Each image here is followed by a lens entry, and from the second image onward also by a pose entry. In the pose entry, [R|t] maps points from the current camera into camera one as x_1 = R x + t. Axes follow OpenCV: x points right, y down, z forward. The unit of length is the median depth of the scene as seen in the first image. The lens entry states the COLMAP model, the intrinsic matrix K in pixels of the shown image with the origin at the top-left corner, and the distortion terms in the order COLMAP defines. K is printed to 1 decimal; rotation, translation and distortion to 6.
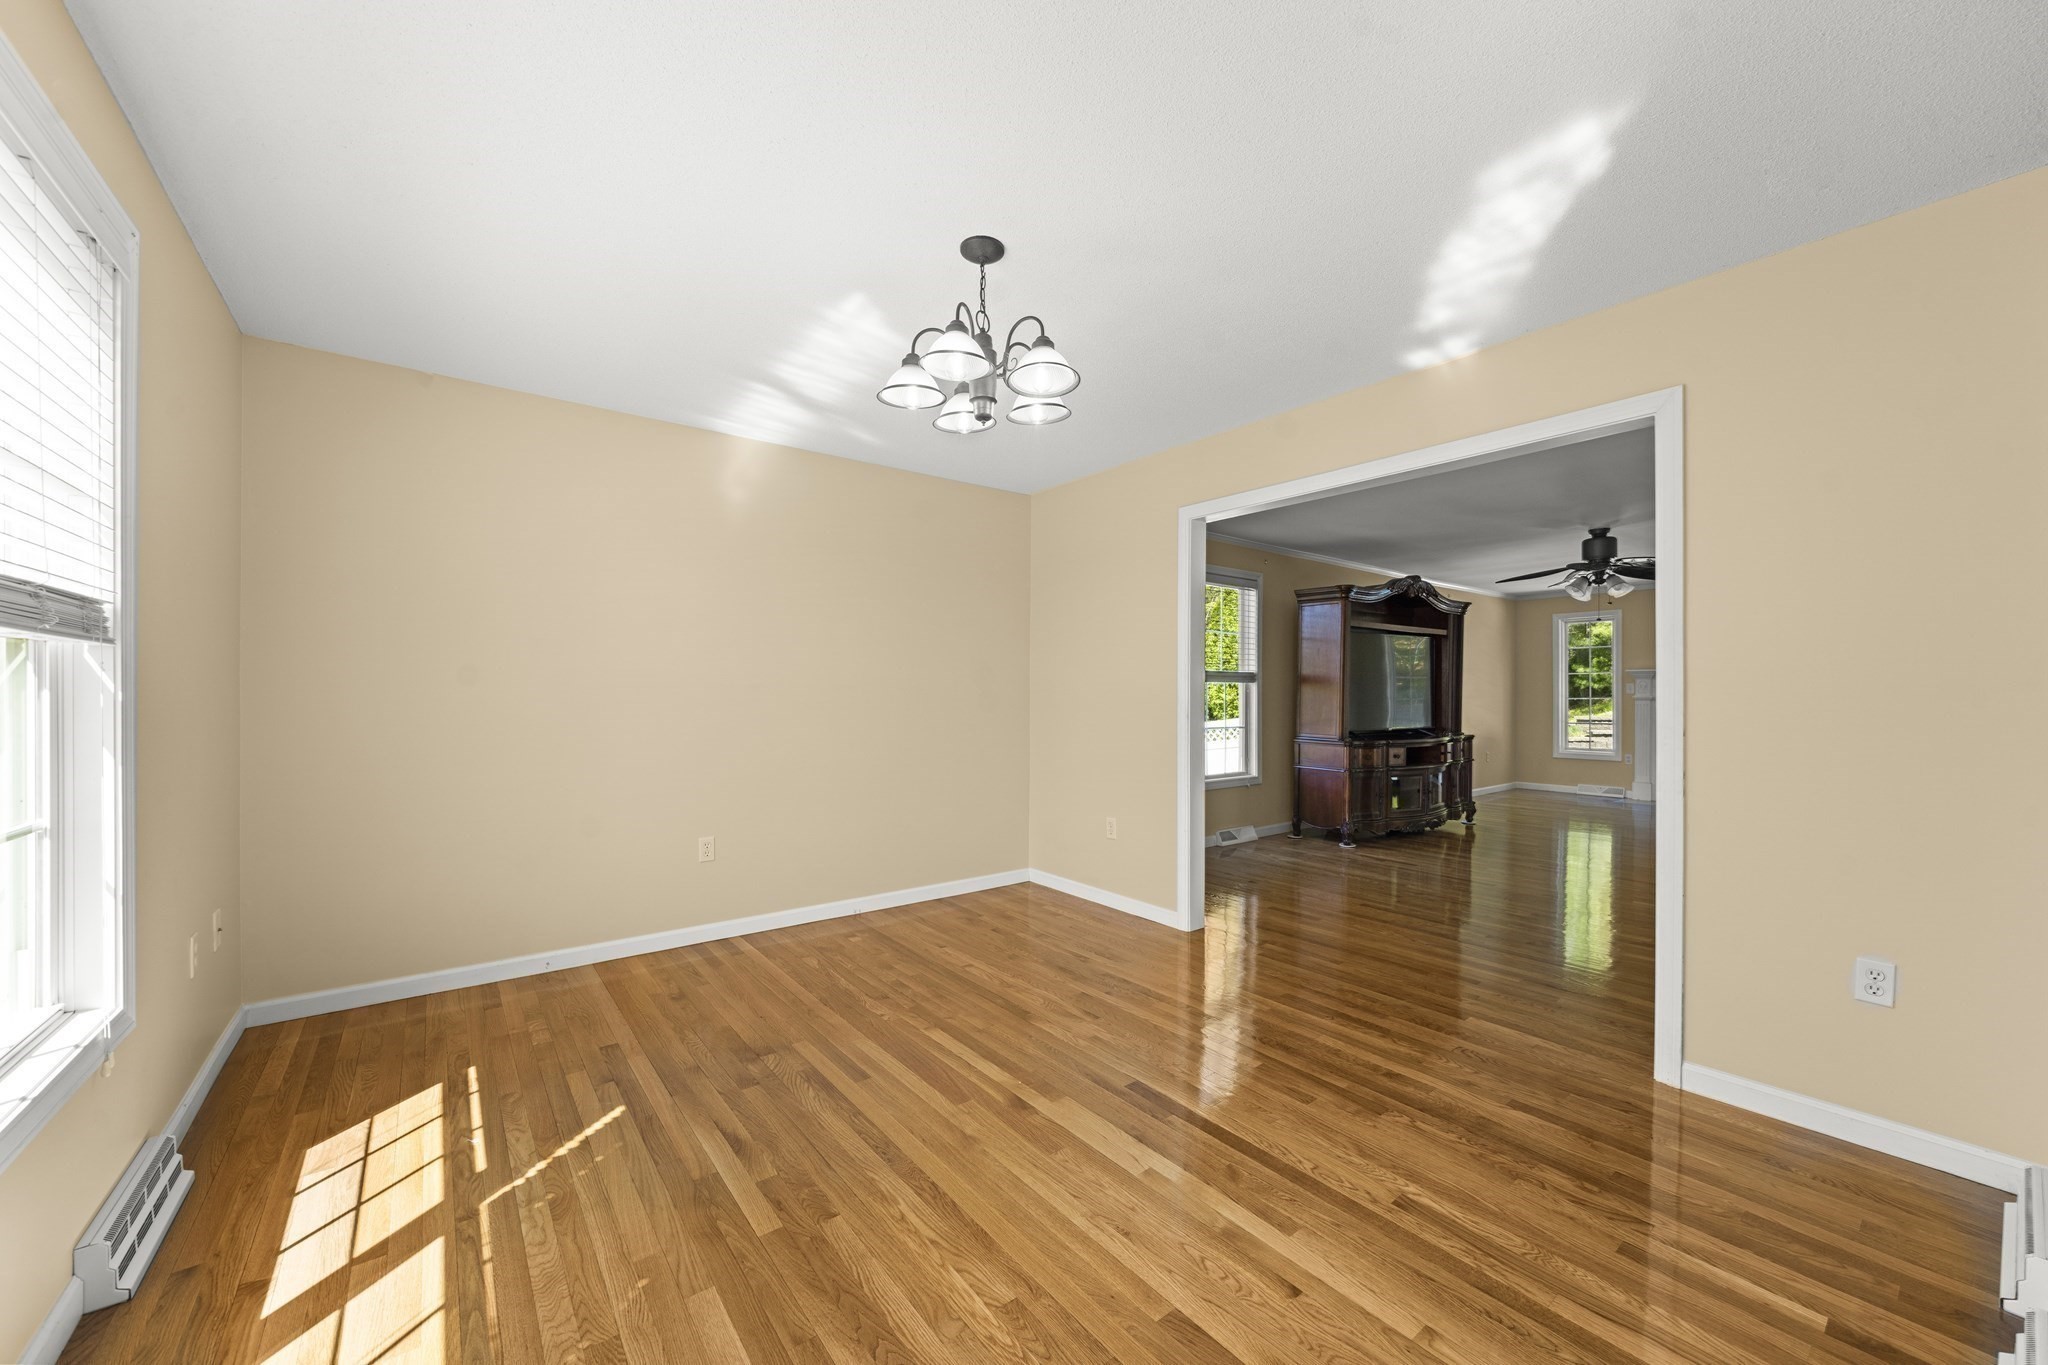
lens RADIAL K [[771.1, 0, 1021.9], [0, 771.1, 689.1], [0, 0, 1]] dist [-0.001497, -0.000021]
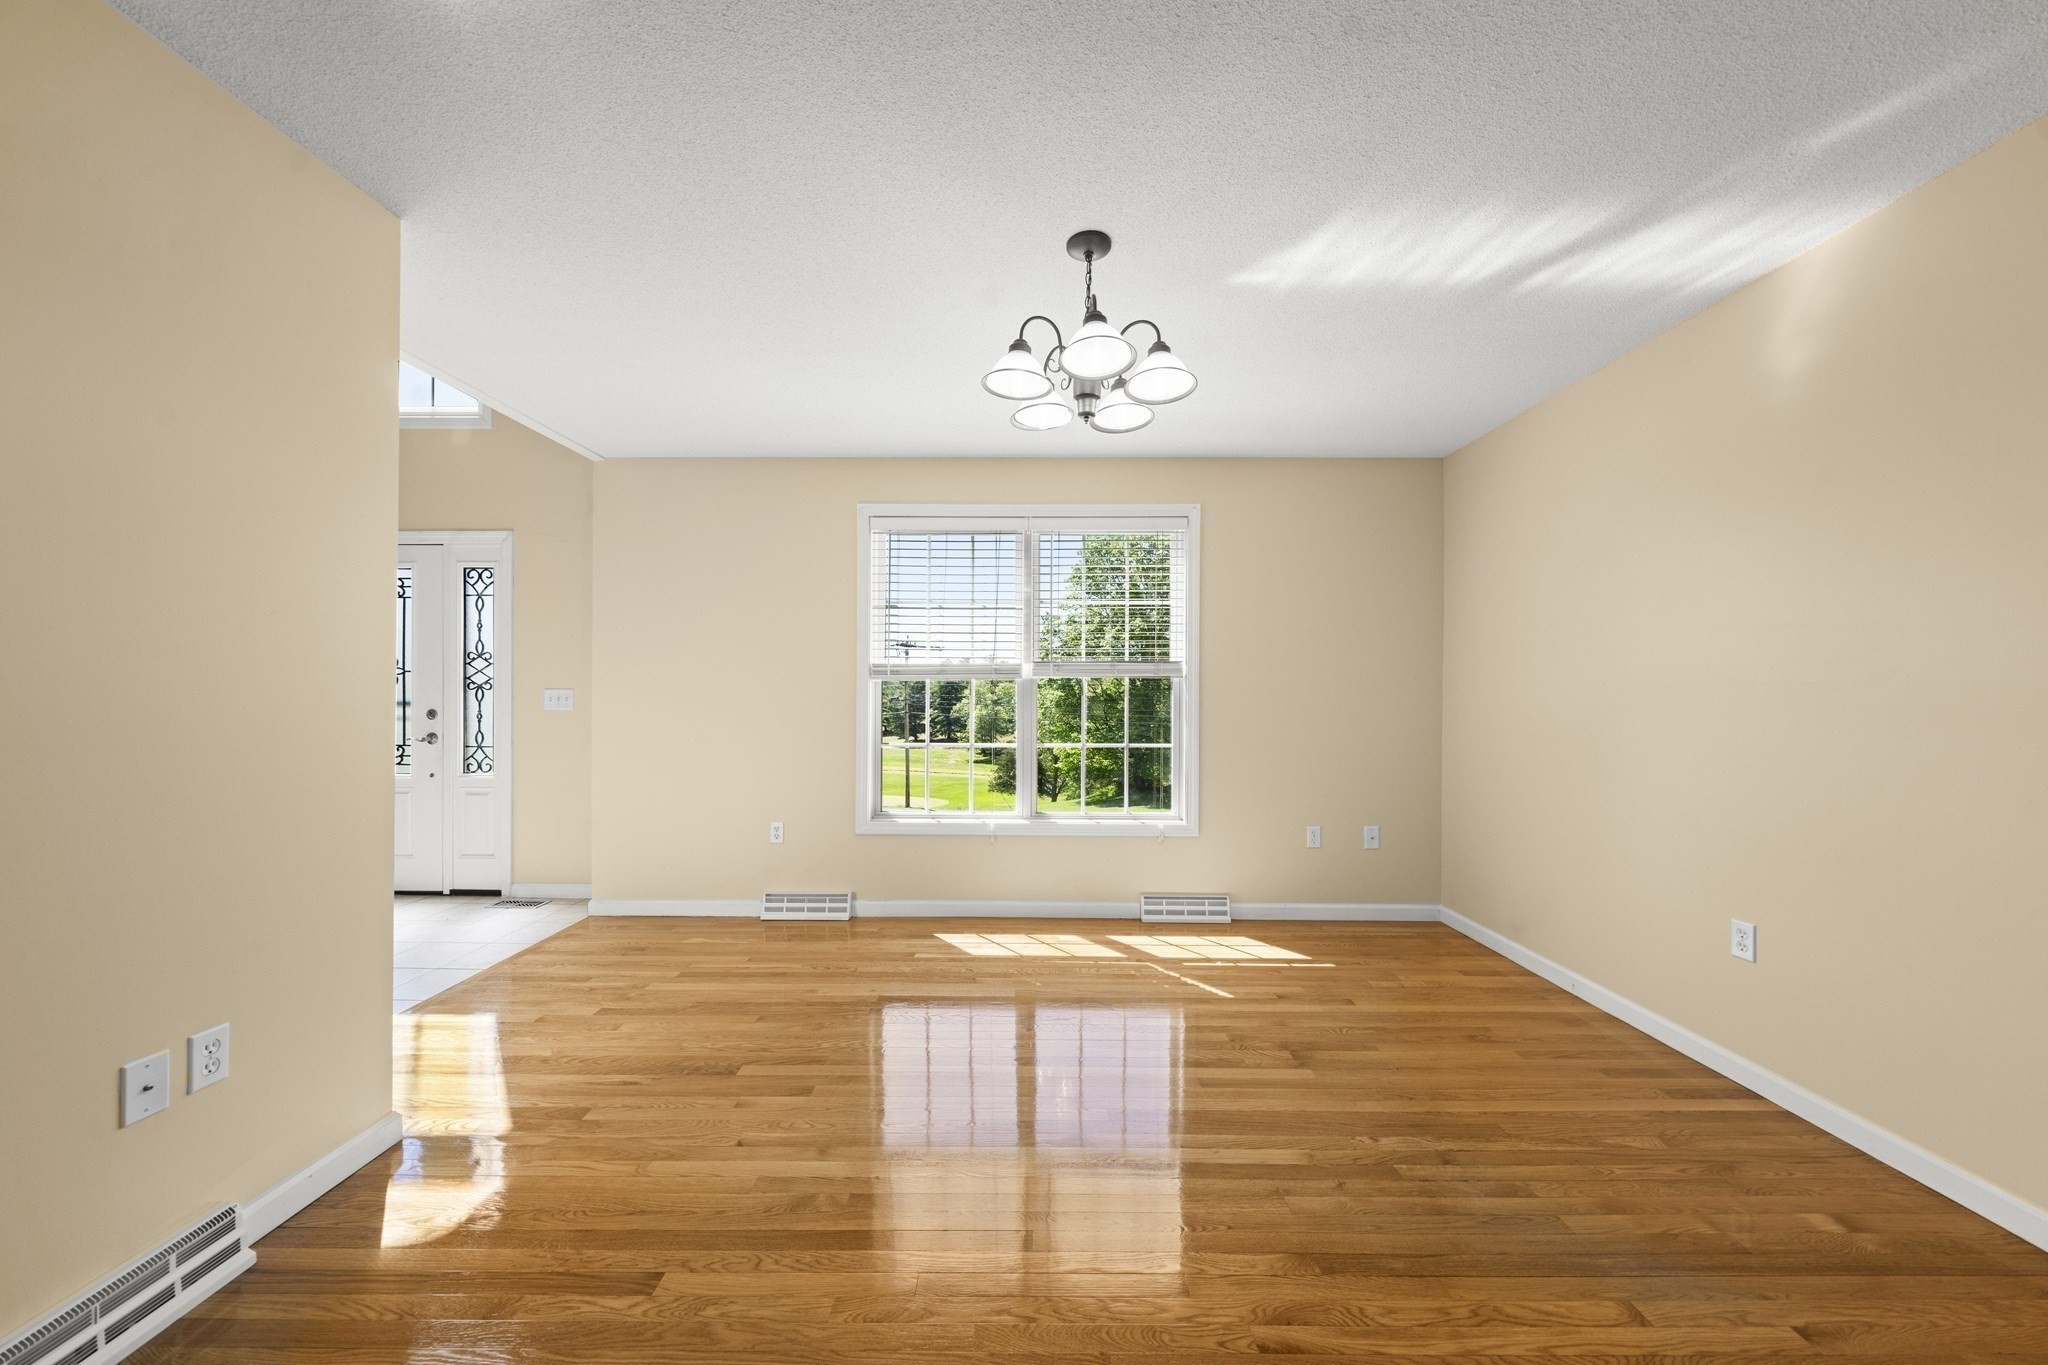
lens RADIAL K [[680.0, 0, 1014.8], [0, 680.0, 692.8], [0, 0, 1]] dist [0.001999, -0.000170]
pose [[-0.611584, -0.008017, -0.791139, 0.729389], [0.000728, 0.999943, -0.010695, 0.012211], [0.791179, -0.007117, -0.611543, 1.531935]]
